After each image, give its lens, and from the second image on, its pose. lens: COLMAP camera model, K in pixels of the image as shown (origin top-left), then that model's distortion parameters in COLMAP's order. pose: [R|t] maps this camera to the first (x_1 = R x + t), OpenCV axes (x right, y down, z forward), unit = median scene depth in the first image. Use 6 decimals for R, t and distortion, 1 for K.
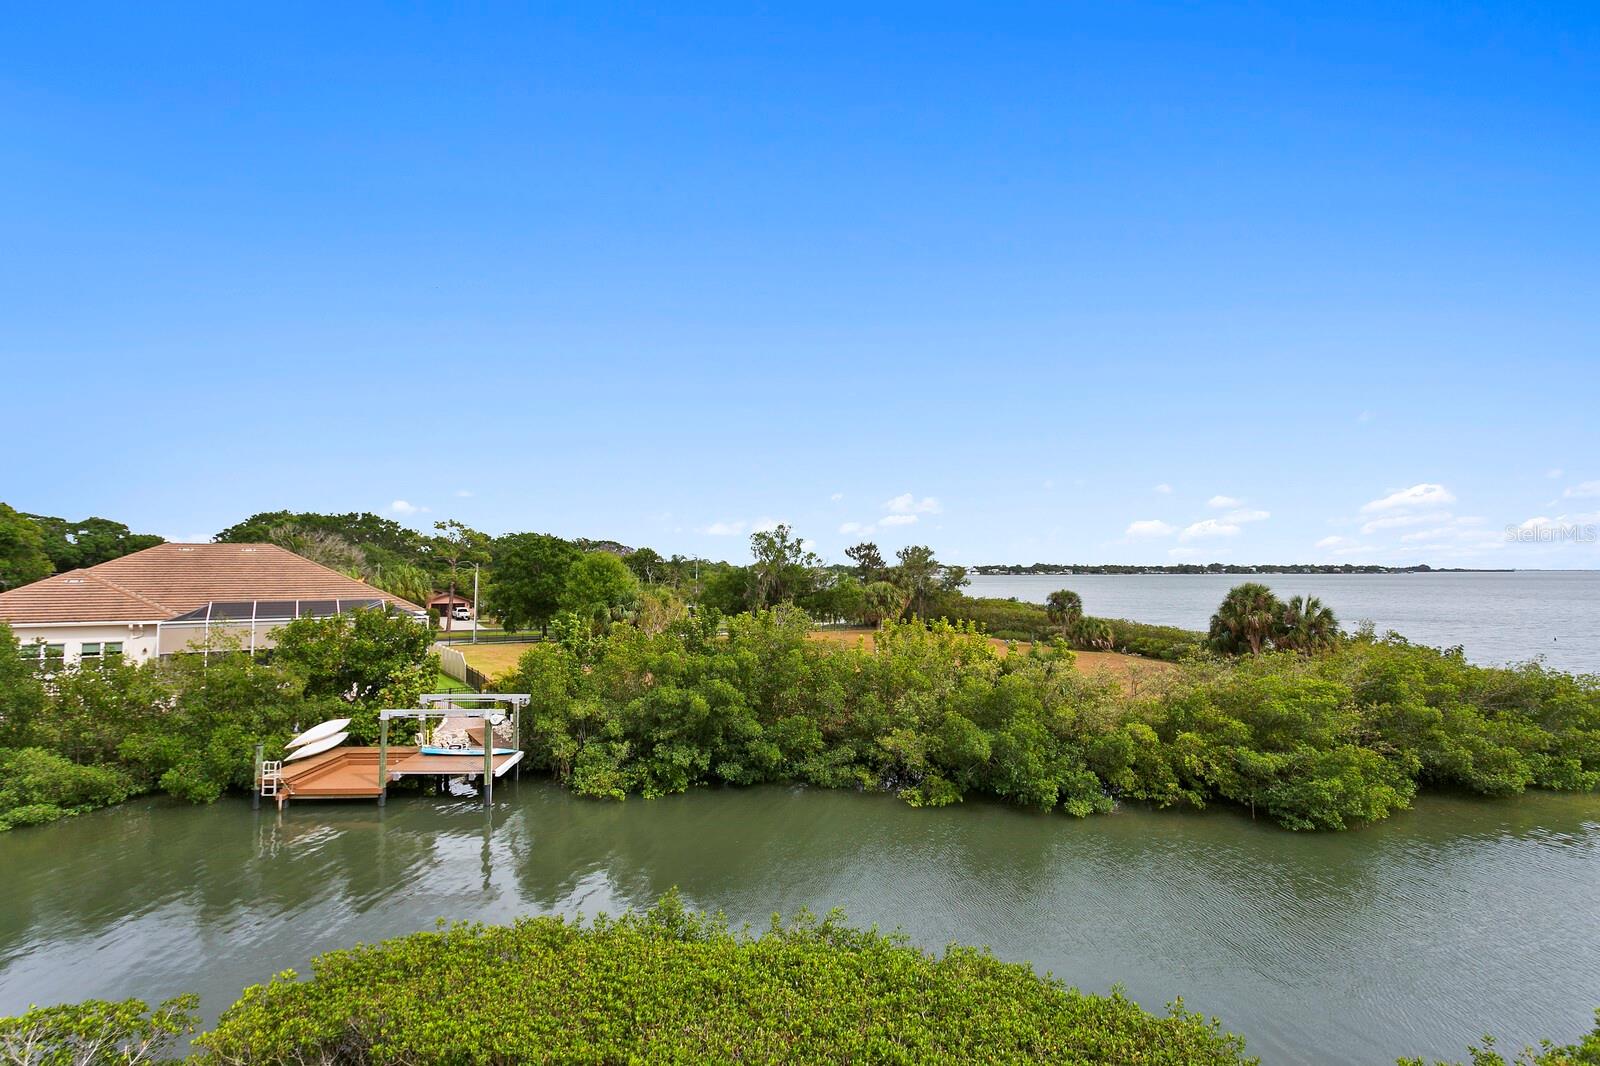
lens RADIAL K [[815.0, 0, 791.5], [0, 815.0, 550.9], [0, 0, 1]] dist [-0.013966, 0.007786]
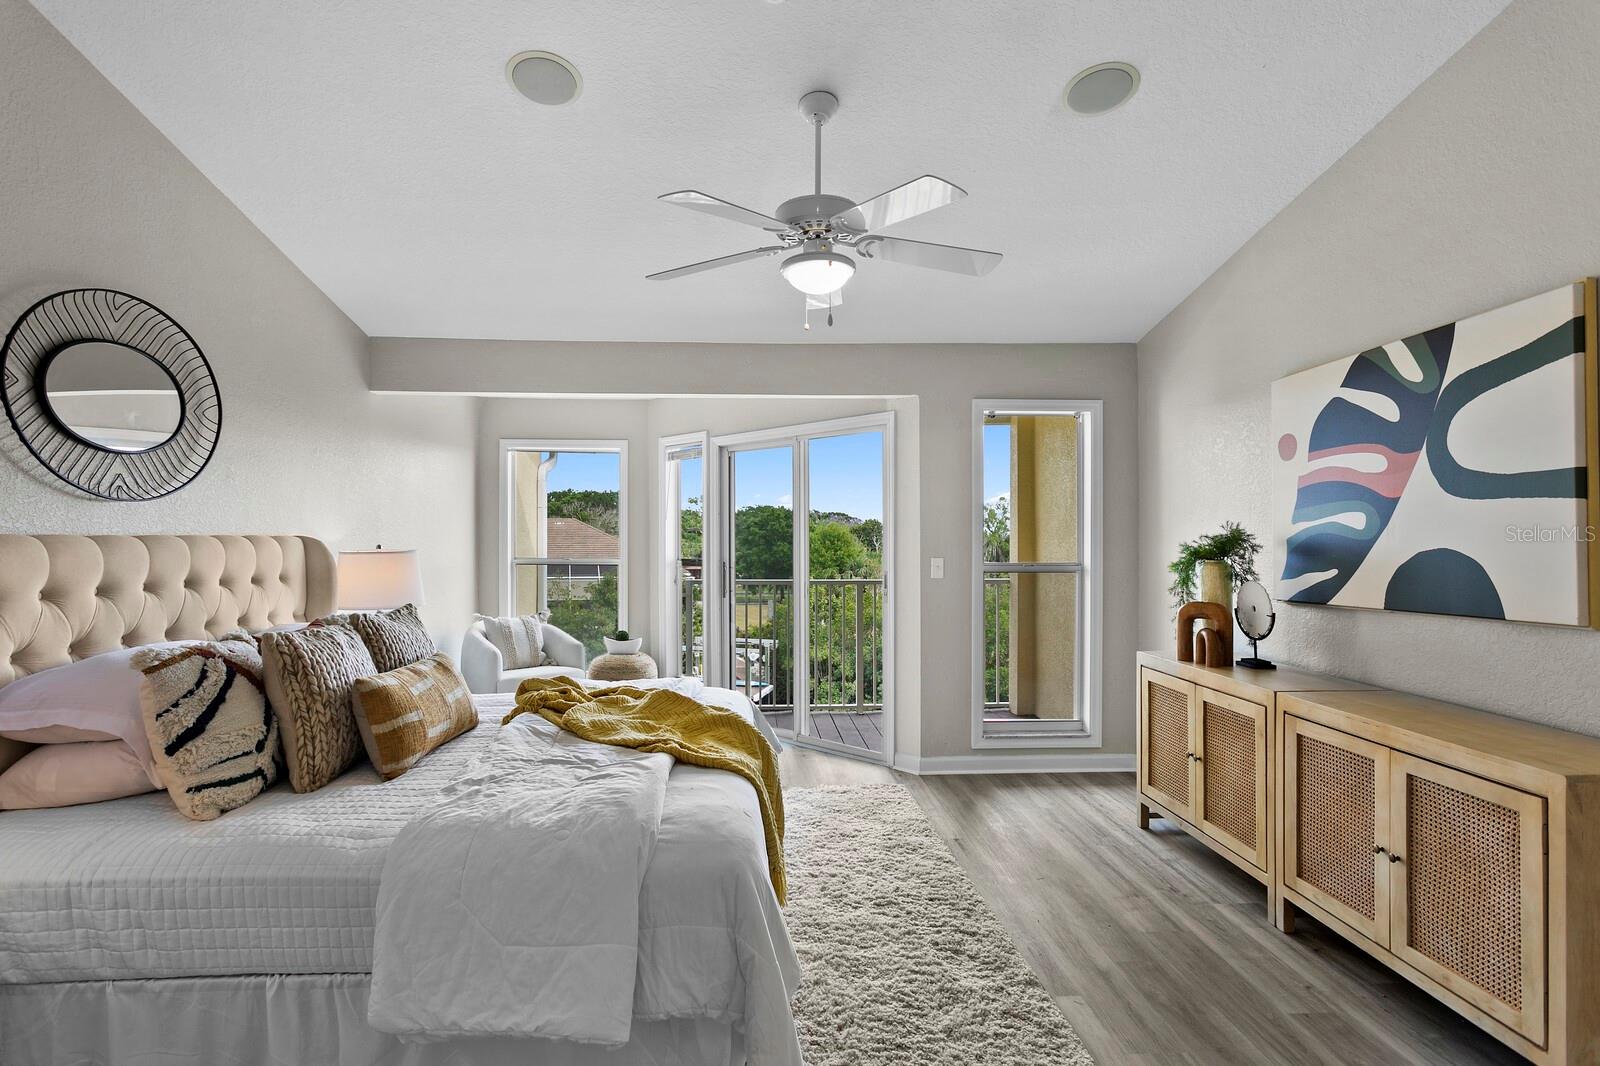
lens RADIAL K [[815.0, 0, 791.5], [0, 815.0, 550.9], [0, 0, 1]] dist [-0.013966, 0.007786]
pose [[0.962002, 0.007376, -0.272942, 0.017902], [0.002458, 0.999361, 0.035670, -0.001434], [0.273030, -0.034986, 0.961369, -0.092565]]
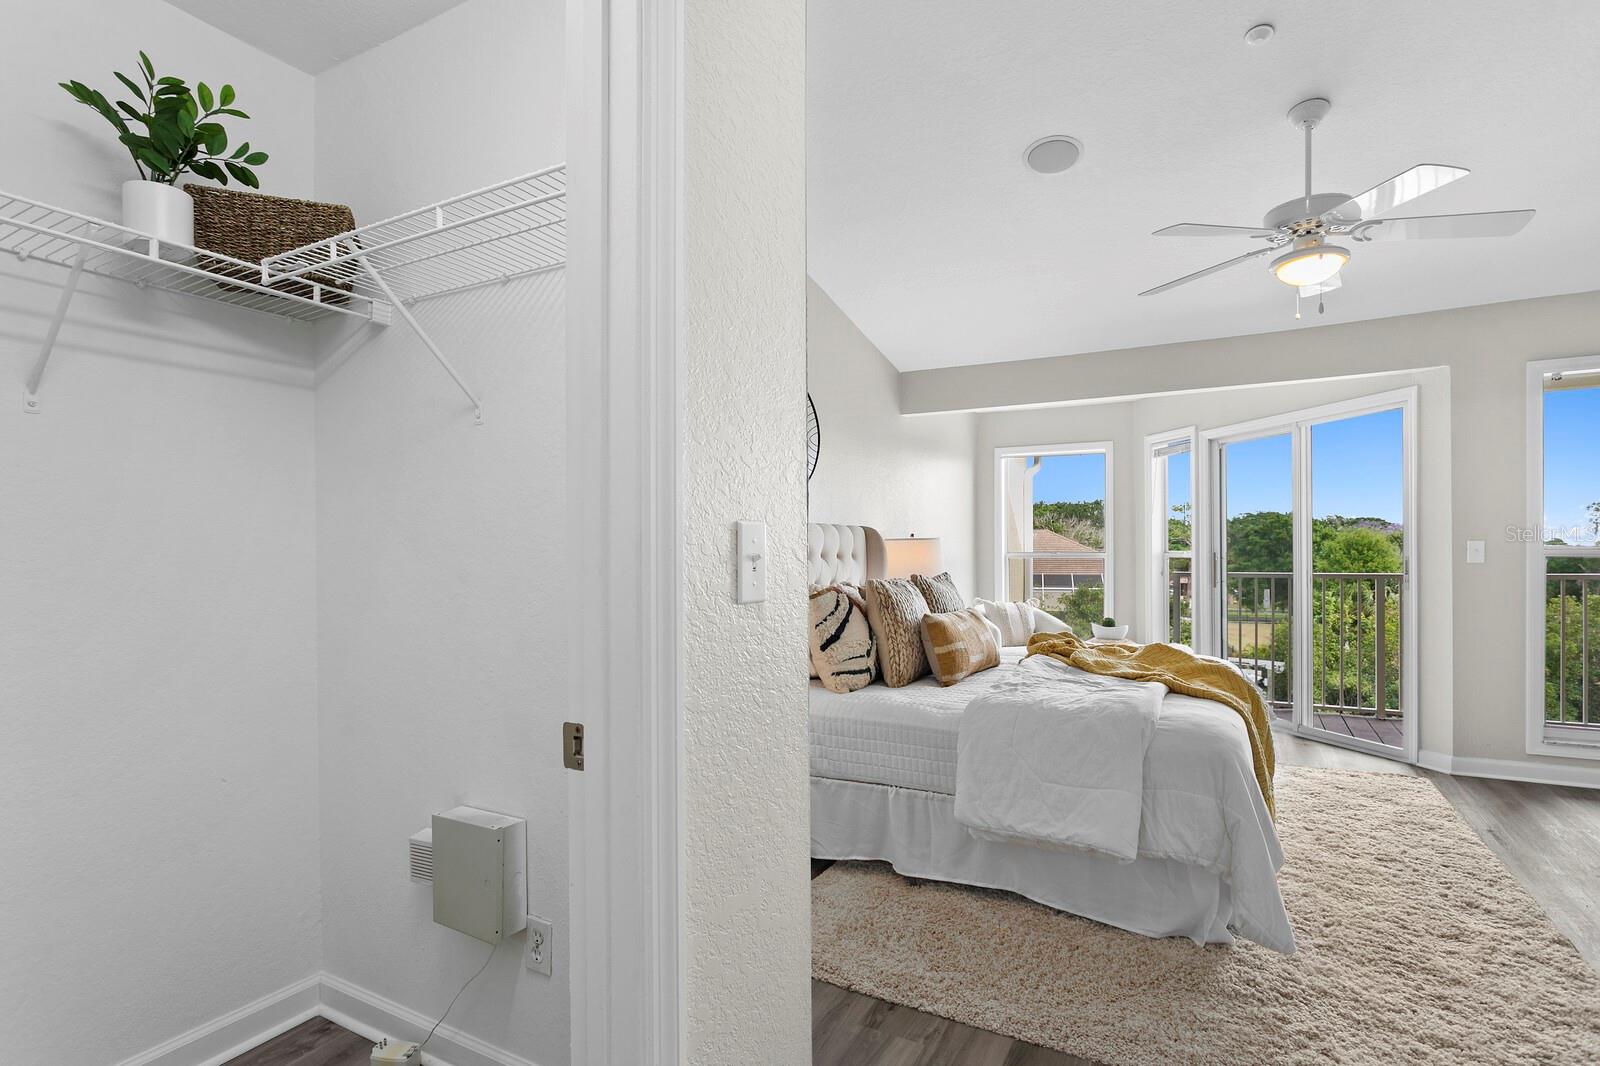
lens RADIAL K [[815.0, 0, 791.5], [0, 815.0, 550.9], [0, 0, 1]] dist [-0.013966, 0.007786]
pose [[0.667332, -0.000429, -0.744761, 0.023526], [0.016910, 0.999751, 0.014576, 0.001218], [0.744569, -0.022322, 0.667172, -0.107238]]
